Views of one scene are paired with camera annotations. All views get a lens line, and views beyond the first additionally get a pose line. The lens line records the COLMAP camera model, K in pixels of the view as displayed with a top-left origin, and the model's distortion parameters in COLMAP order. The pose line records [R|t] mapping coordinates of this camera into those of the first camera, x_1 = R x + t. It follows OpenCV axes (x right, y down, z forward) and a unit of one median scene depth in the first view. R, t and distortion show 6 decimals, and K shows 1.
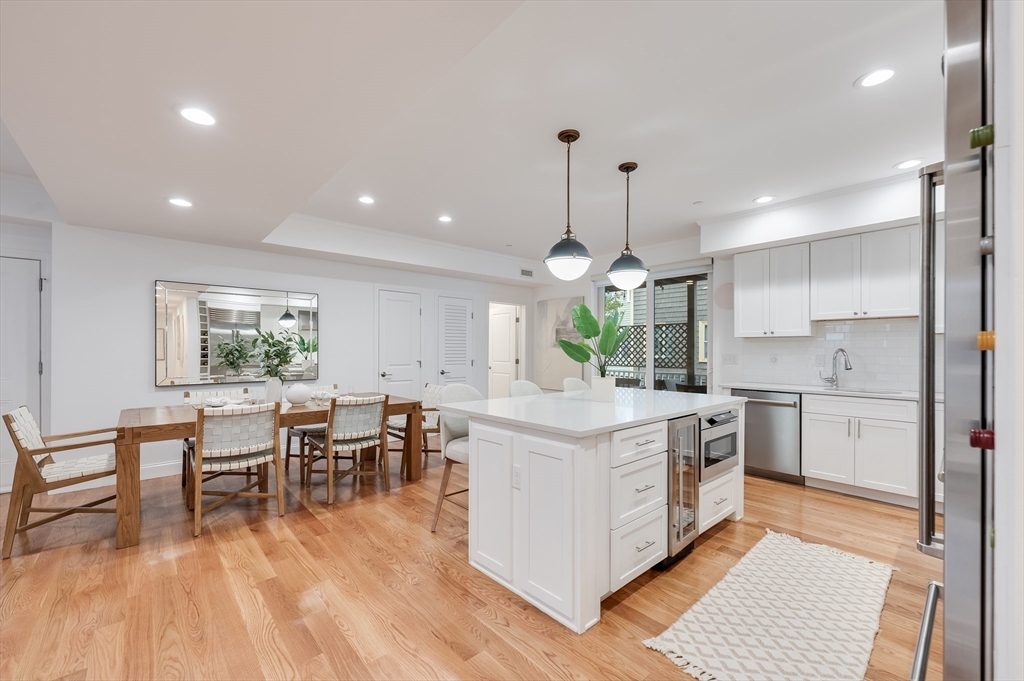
lens RADIAL K [[405.8, 0, 502.9], [0, 405.8, 346.4], [0, 0, 1]] dist [-0.001435, 0.000198]
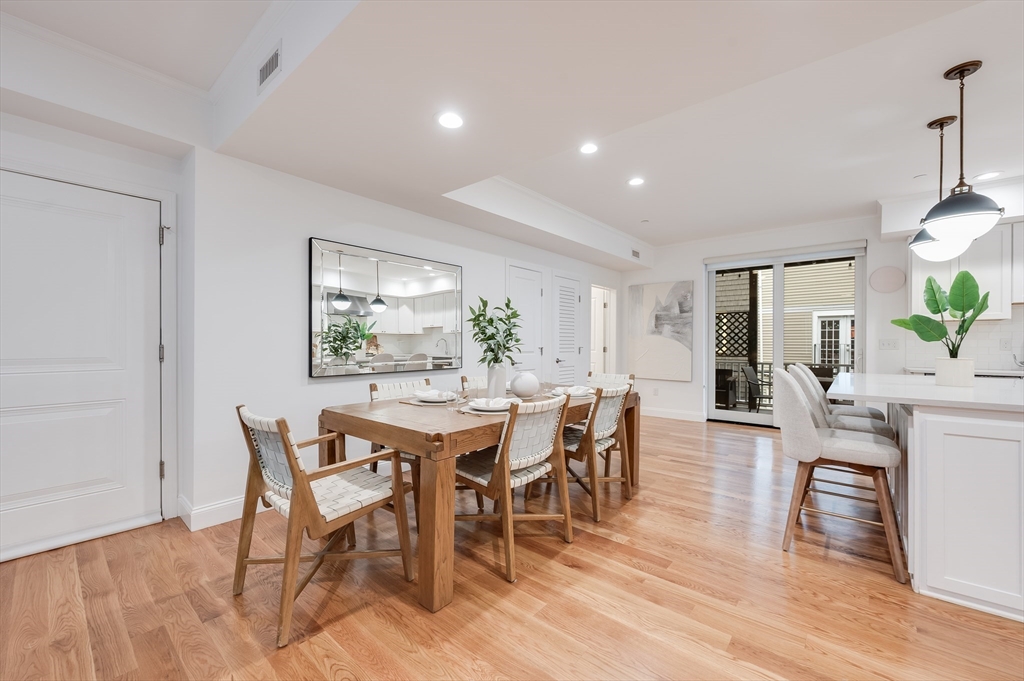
lens RADIAL K [[405.8, 0, 517.9], [0, 405.8, 340.0], [0, 0, 1]] dist [-0.001435, 0.000198]
pose [[0.990689, 0.000661, 0.136146, -0.358495], [-0.000885, 0.999998, 0.001584, 0.016499], [-0.136145, -0.001690, 0.990687, 0.121941]]
